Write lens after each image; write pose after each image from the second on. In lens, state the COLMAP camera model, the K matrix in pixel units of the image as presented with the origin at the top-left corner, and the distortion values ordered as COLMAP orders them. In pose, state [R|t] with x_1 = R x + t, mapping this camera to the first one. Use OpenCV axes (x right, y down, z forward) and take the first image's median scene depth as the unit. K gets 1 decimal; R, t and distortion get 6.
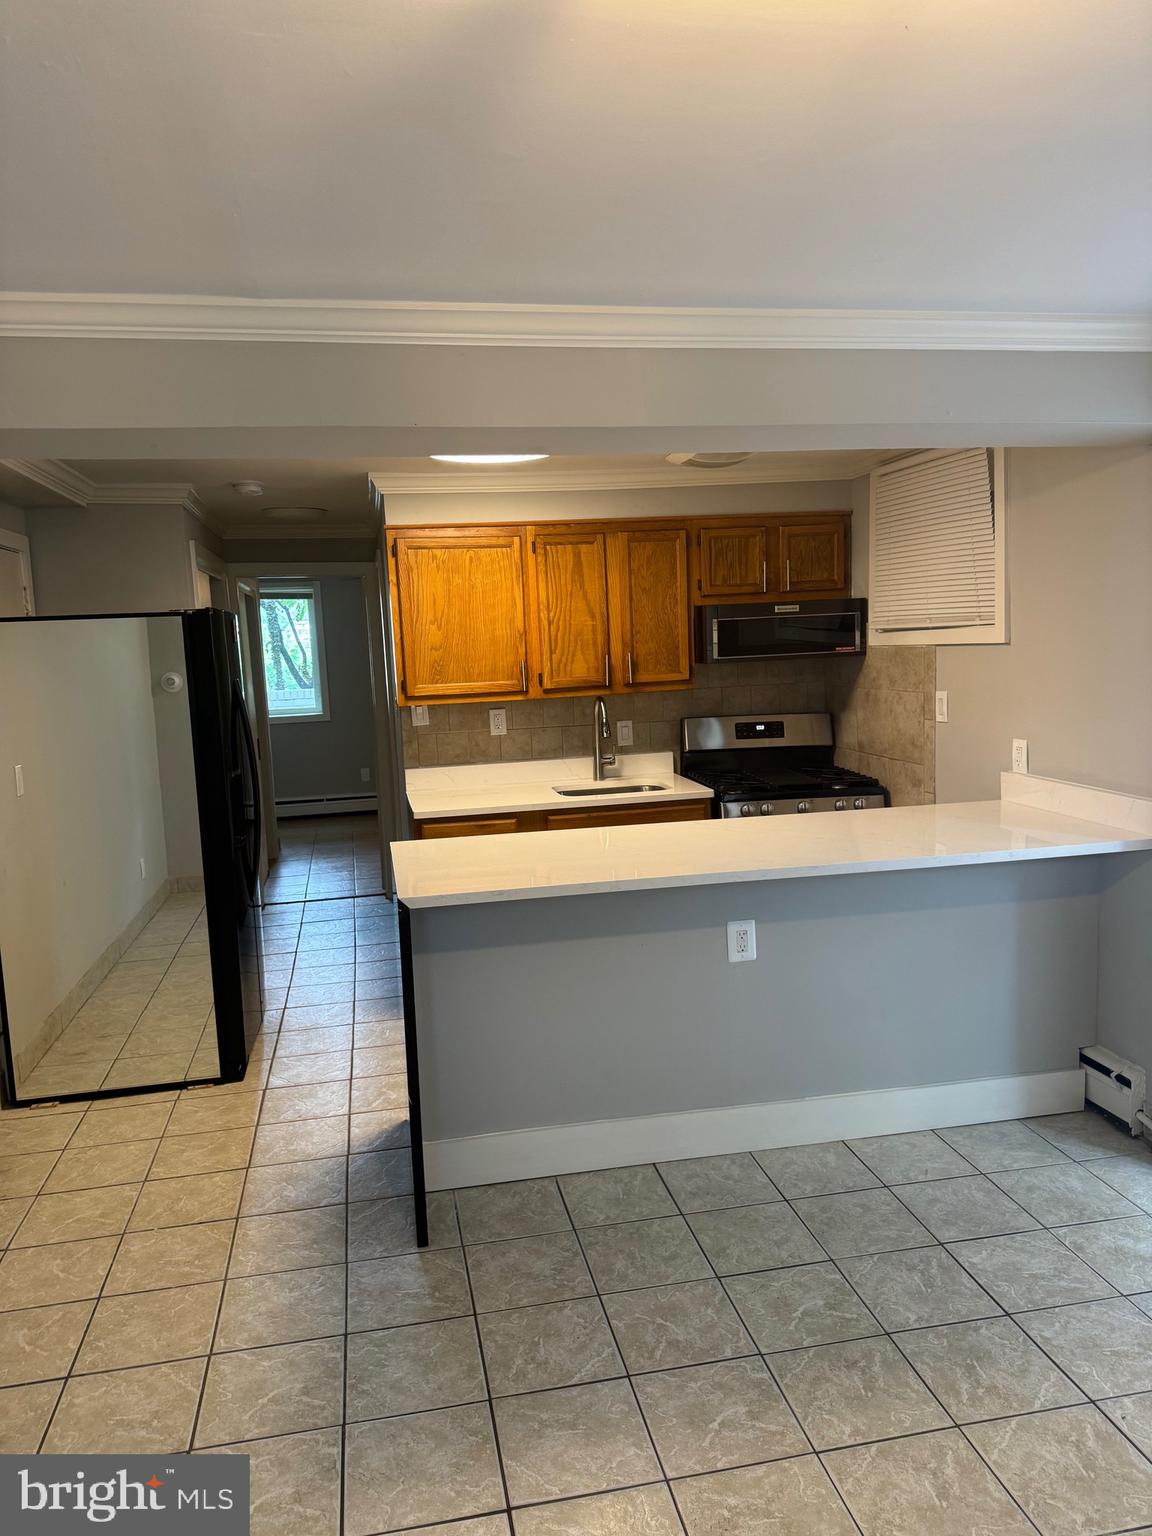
lens RADIAL K [[1072.6, 0, 576.0], [0, 1072.6, 768.0], [0, 0, 1]] dist [0.094978, -0.175156]
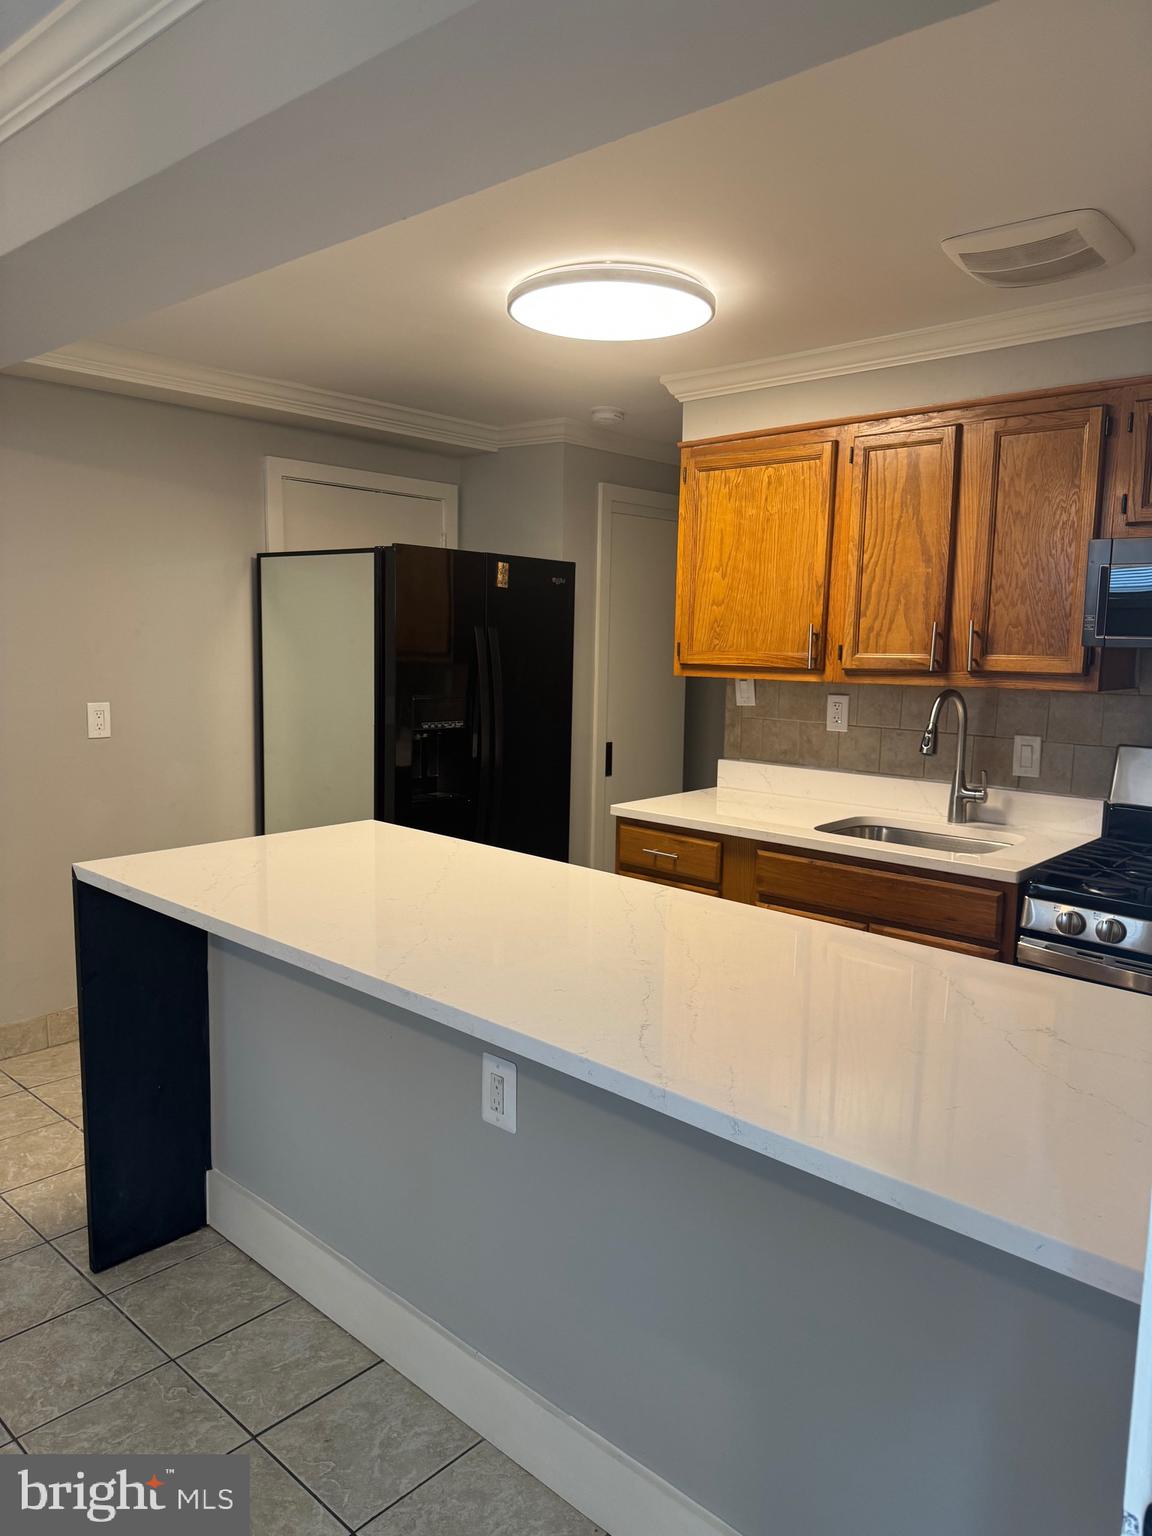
lens RADIAL K [[1072.6, 0, 576.0], [0, 1072.6, 768.0], [0, 0, 1]] dist [0.094978, -0.175156]
pose [[0.578500, 0.152971, -0.801210, 0.423868], [-0.140392, 0.986272, 0.086936, -0.047065], [0.803510, 0.062191, 0.592034, 0.464937]]
